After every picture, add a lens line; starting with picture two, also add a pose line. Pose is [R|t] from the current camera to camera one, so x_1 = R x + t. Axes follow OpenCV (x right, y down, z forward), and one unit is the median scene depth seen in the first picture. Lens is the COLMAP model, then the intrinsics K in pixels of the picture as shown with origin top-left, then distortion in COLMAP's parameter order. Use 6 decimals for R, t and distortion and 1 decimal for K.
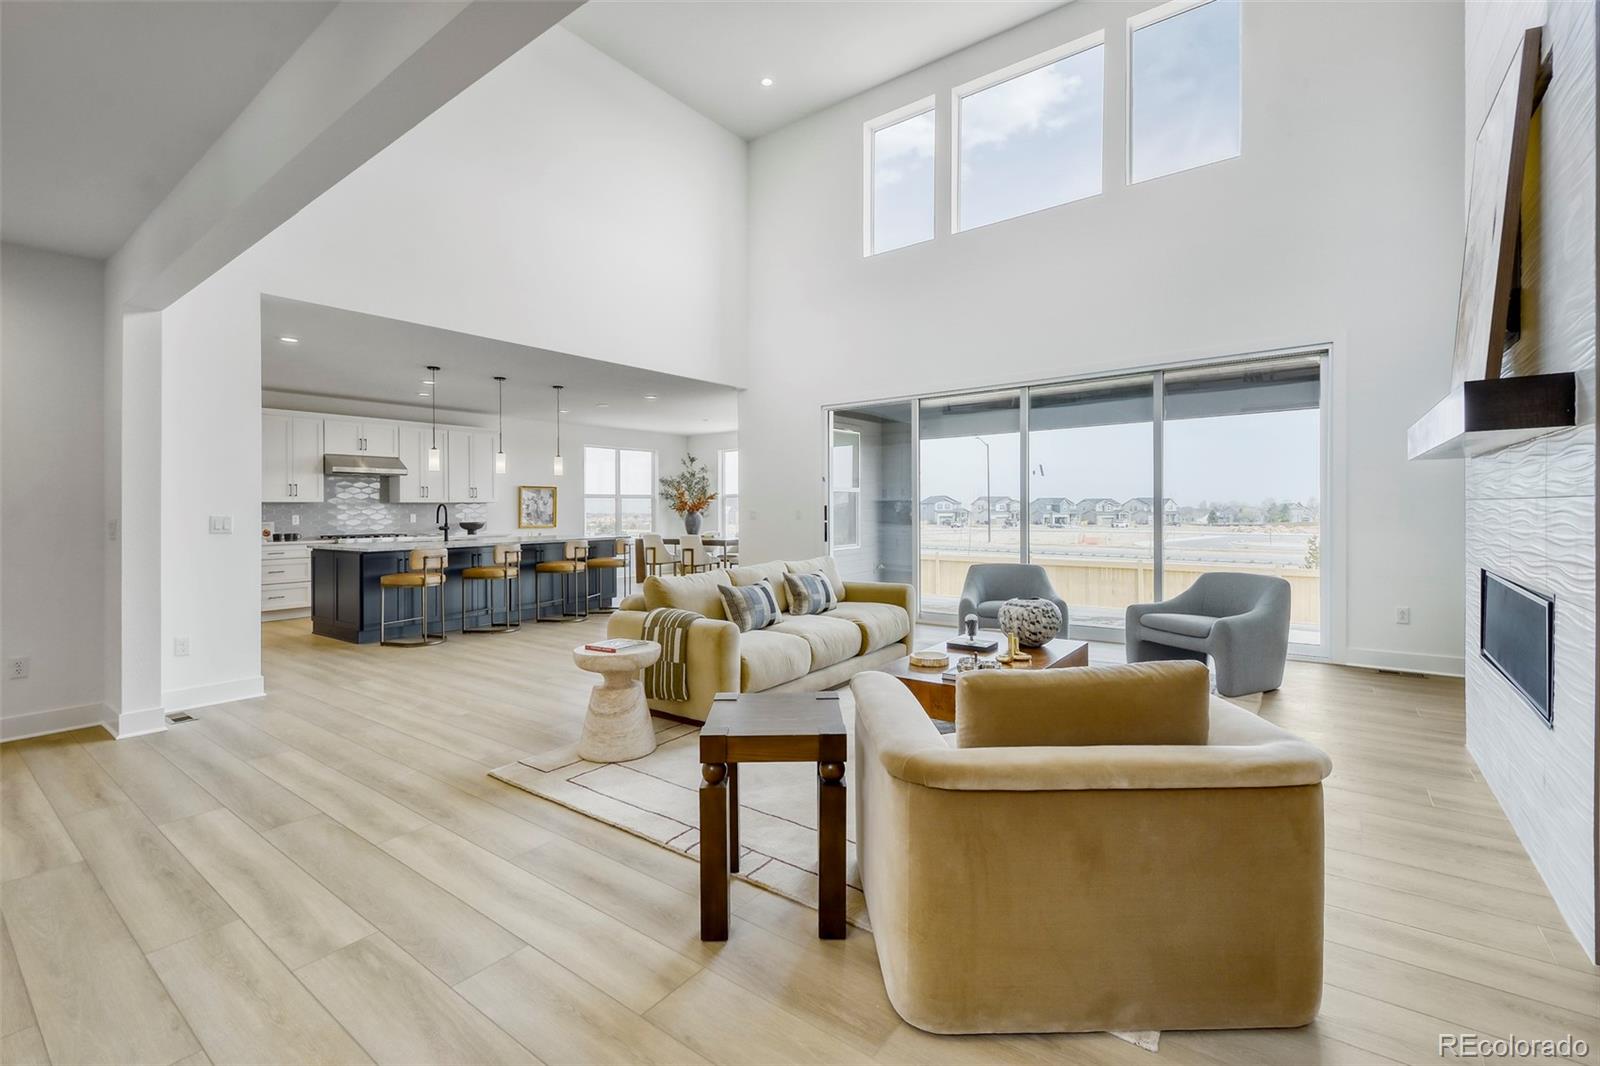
lens RADIAL K [[702.3, 0, 793.3], [0, 702.3, 521.2], [0, 0, 1]] dist [-0.001470, 0.000063]
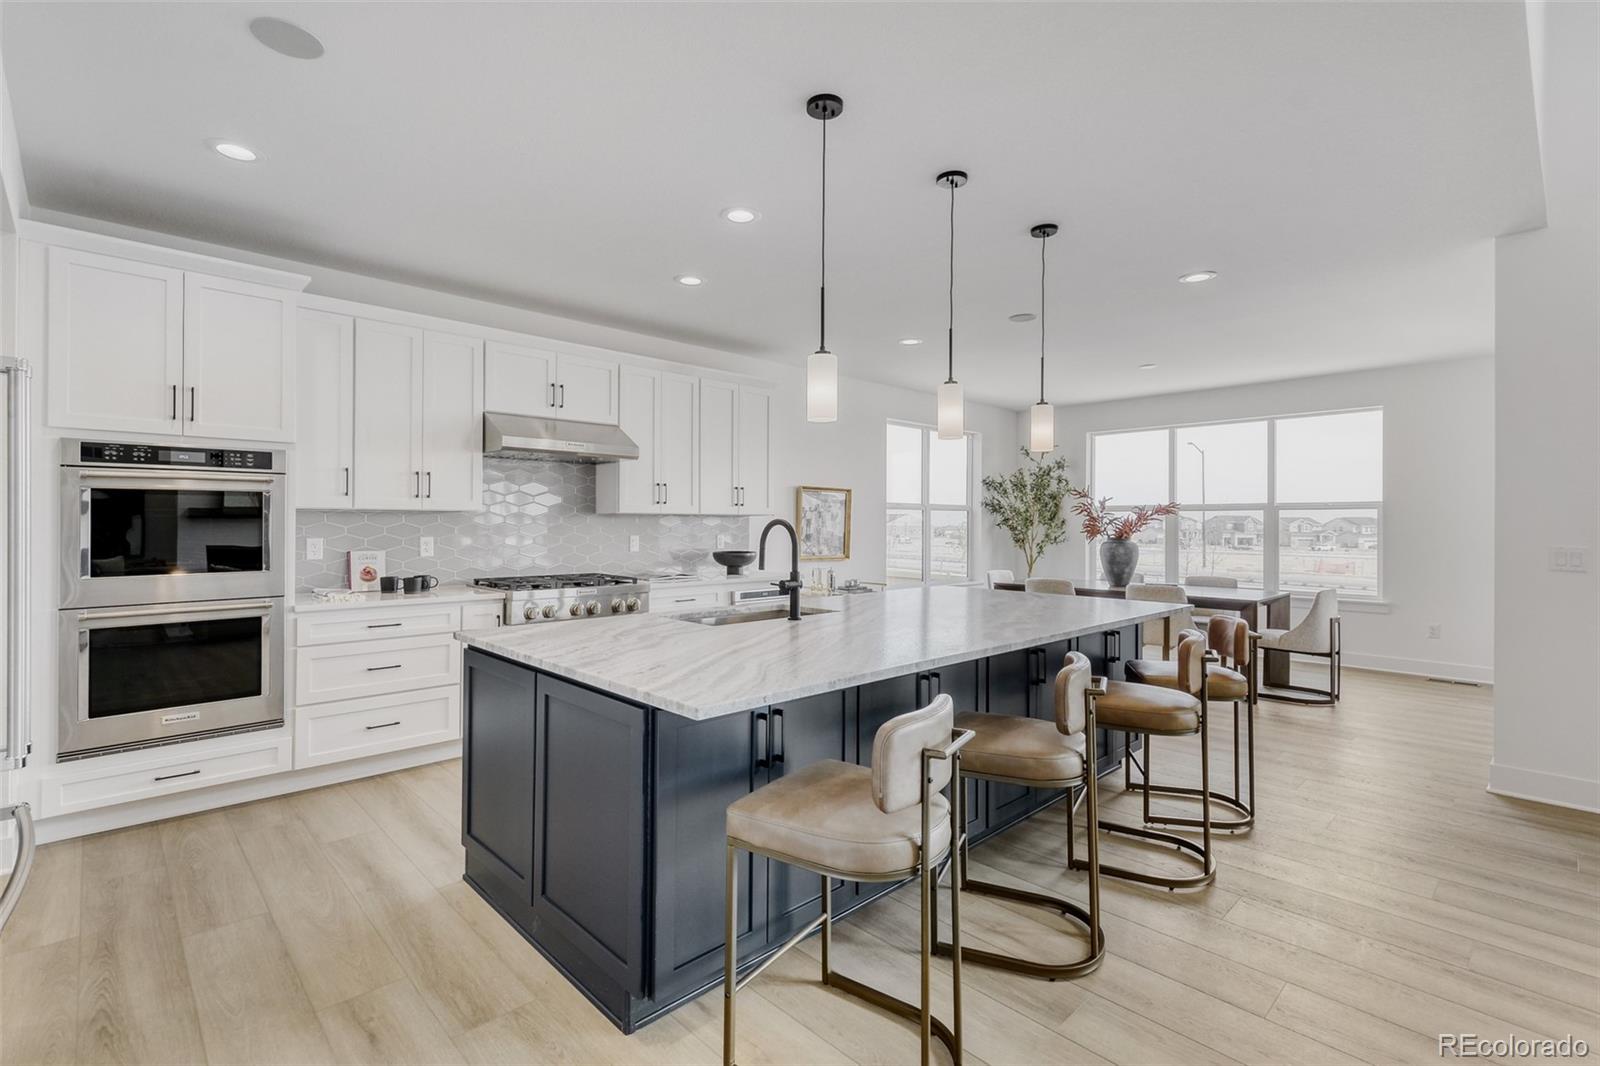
lens RADIAL K [[702.3, 0, 811.9], [0, 702.3, 532.8], [0, 0, 1]] dist [-0.001470, 0.000063]
pose [[0.991332, 0.014434, -0.130586, -0.351311], [-0.014894, 0.999886, -0.002546, -0.013009], [0.130534, 0.004469, 0.991434, 0.508834]]
